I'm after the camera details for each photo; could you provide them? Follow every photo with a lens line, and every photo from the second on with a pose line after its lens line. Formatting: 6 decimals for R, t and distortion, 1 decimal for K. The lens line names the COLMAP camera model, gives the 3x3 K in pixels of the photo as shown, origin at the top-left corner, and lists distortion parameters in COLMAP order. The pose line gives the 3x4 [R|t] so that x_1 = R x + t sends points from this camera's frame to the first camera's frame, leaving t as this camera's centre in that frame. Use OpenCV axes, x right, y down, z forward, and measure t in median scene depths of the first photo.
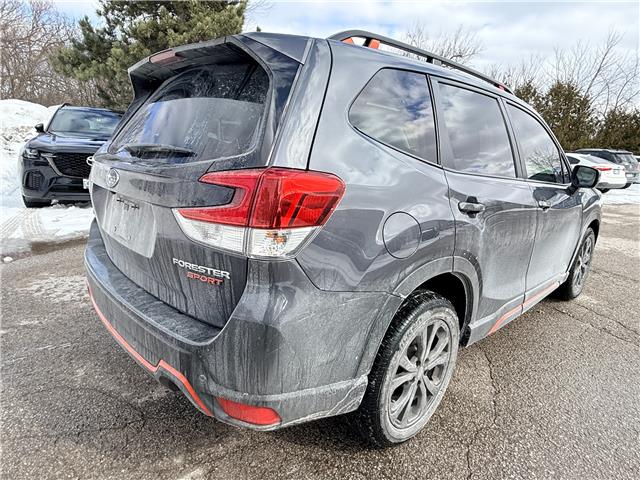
lens RADIAL K [[377.7, 0, 318.5], [0, 377.7, 242.8], [0, 0, 1]] dist [0.002117, 0.000714]
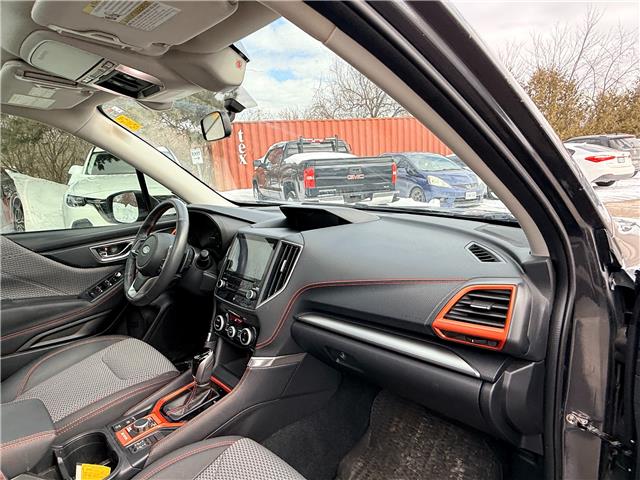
lens RADIAL K [[375.8, 0, 318.7], [0, 375.8, 242.4], [0, 0, 1]] dist [0.023138, -0.014699]
pose [[0.994925, -0.100564, -0.003263, 0.059896], [0.100355, 0.994150, -0.039921, -0.021639], [0.007259, 0.039391, 0.999198, 0.090585]]
